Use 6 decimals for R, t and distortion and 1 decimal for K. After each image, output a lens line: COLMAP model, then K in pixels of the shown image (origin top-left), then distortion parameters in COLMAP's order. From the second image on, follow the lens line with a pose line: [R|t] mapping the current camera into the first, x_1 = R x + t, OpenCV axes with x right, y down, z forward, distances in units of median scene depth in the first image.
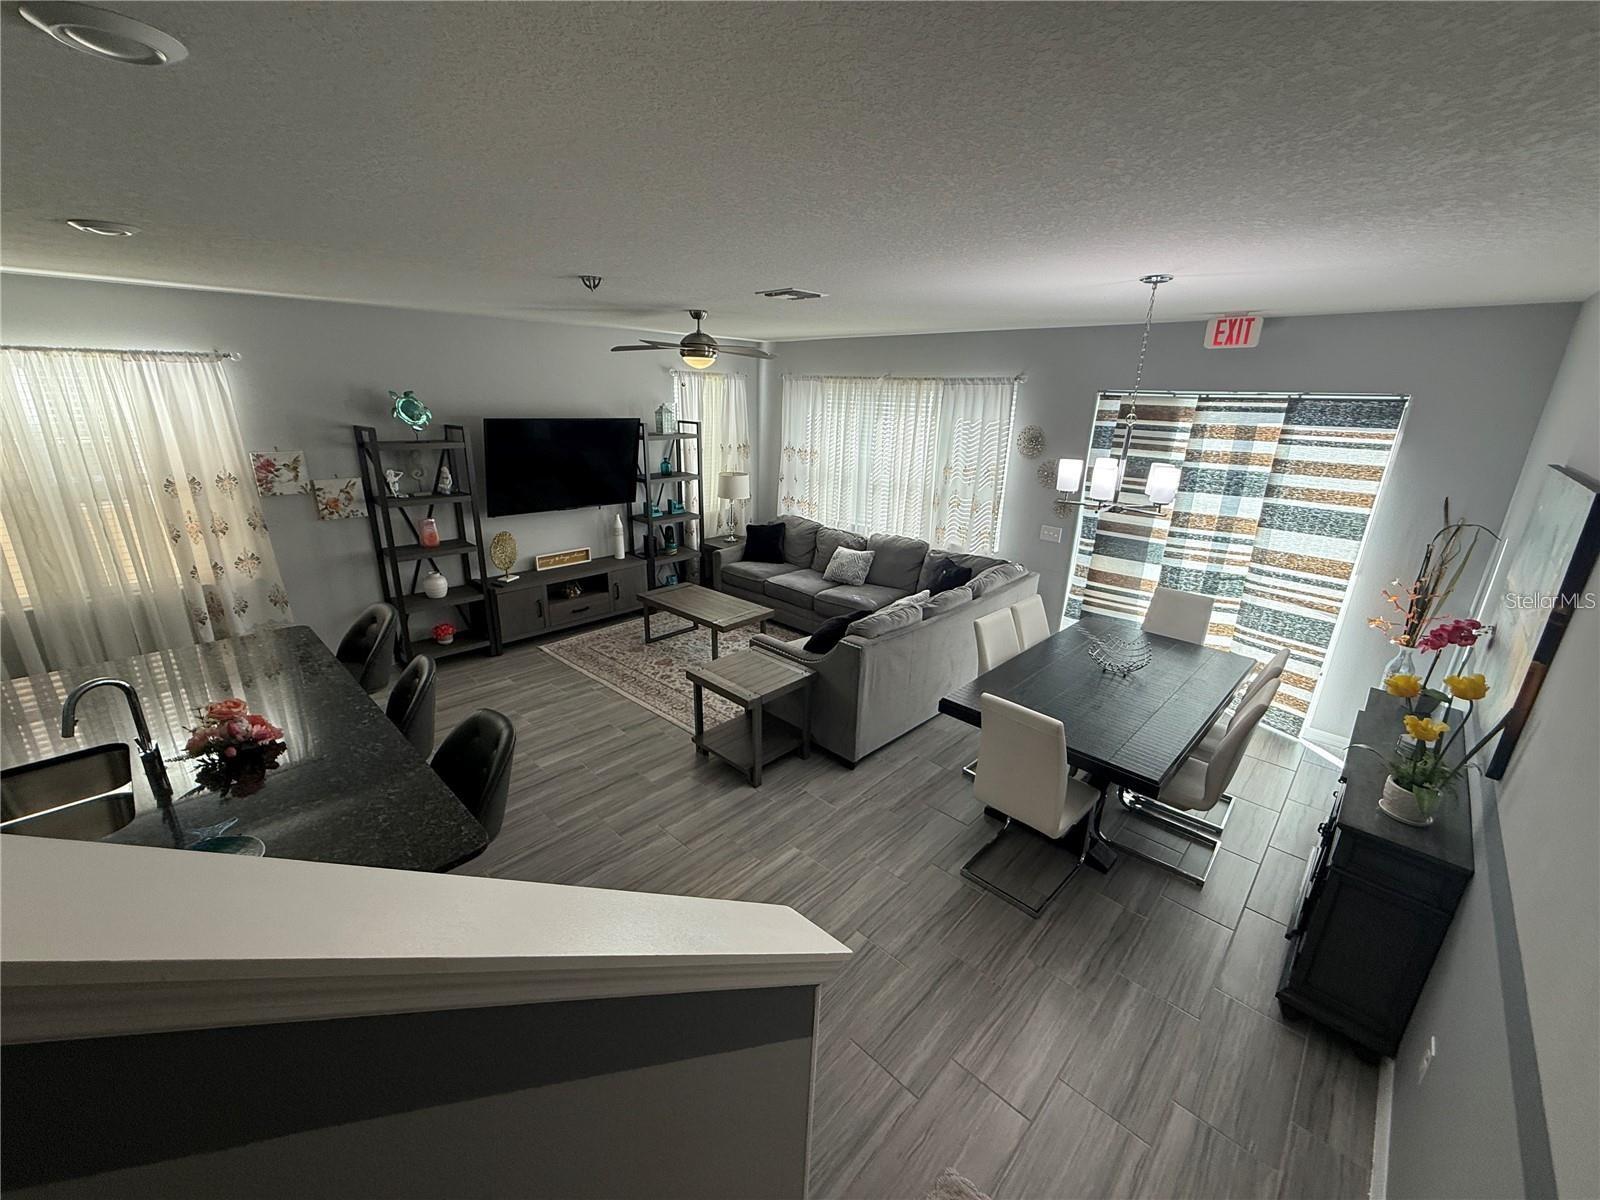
lens RADIAL K [[641.2, 0, 792.4], [0, 641.2, 597.7], [0, 0, 1]] dist [0.000636, -0.000025]
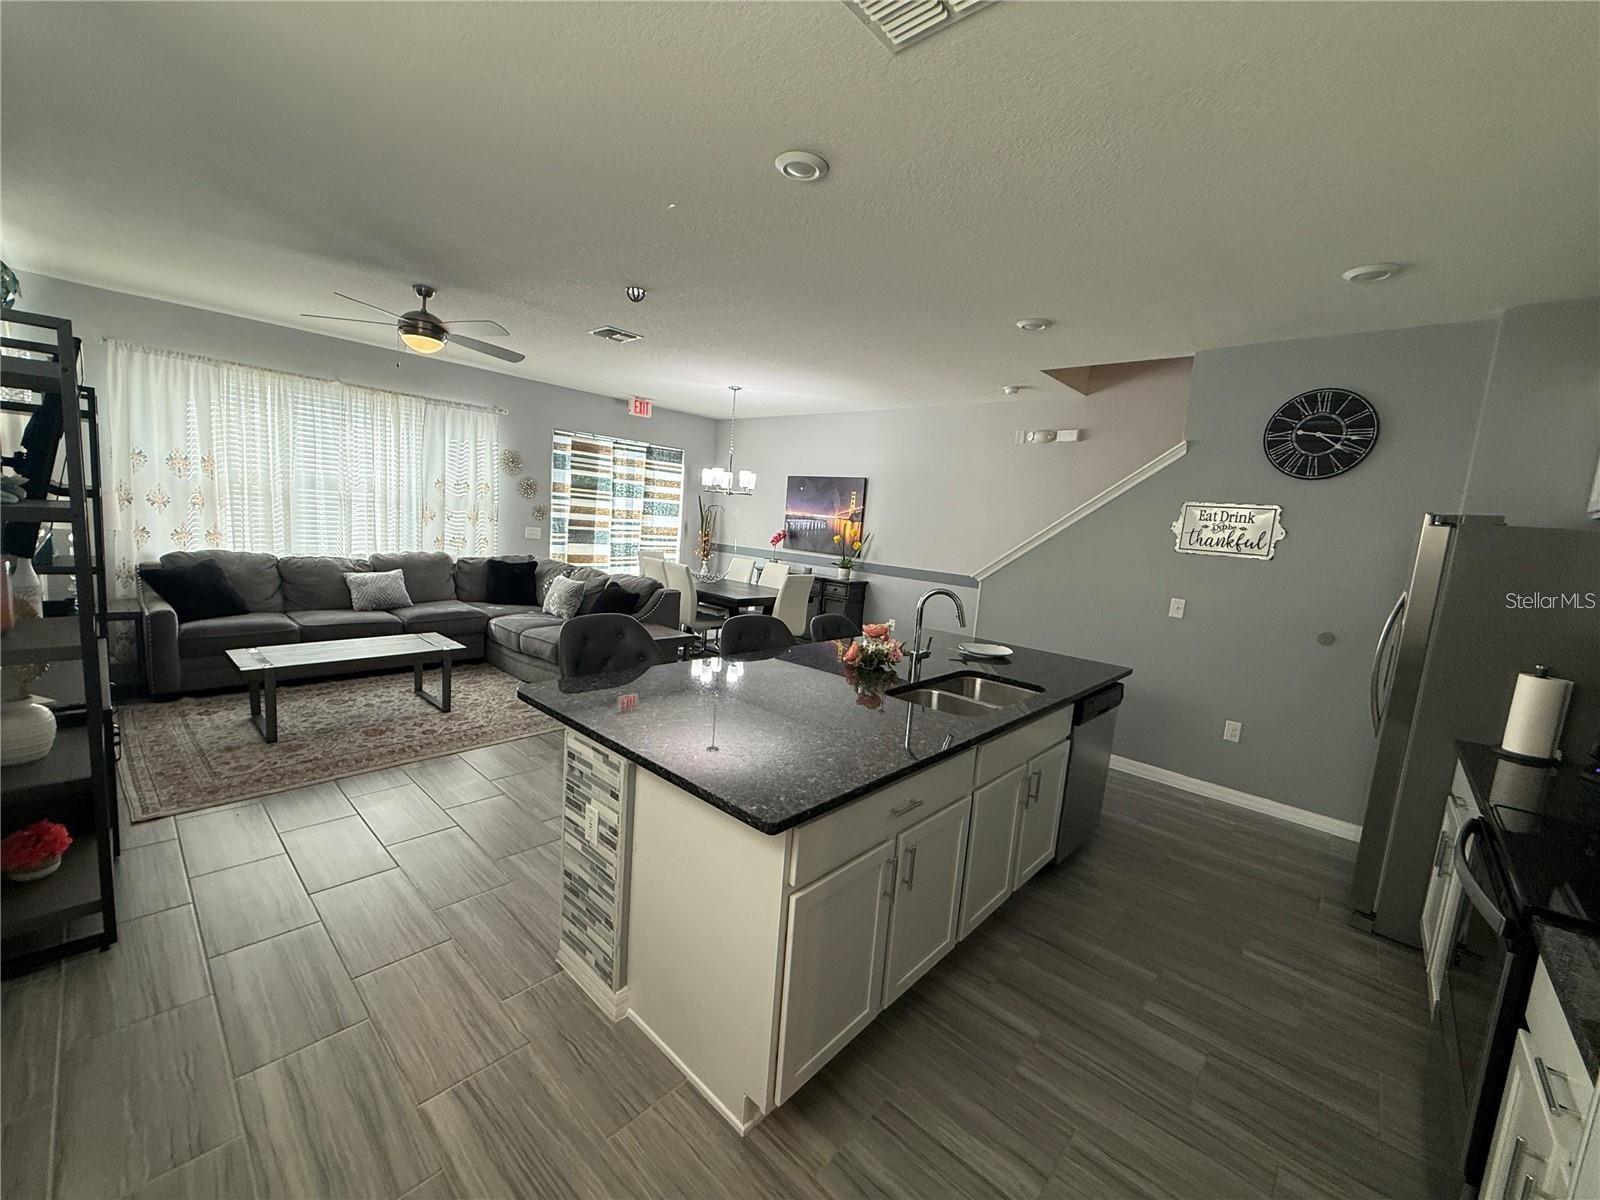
lens RADIAL K [[641.1, 0, 801.3], [0, 641.1, 595.4], [0, 0, 1]] dist [-0.000782, 0.000035]
pose [[-0.027603, -0.144521, 0.989117, -1.188165], [0.232182, 0.961505, 0.146966, -0.056287], [-0.972281, 0.233711, 0.007015, 0.641270]]
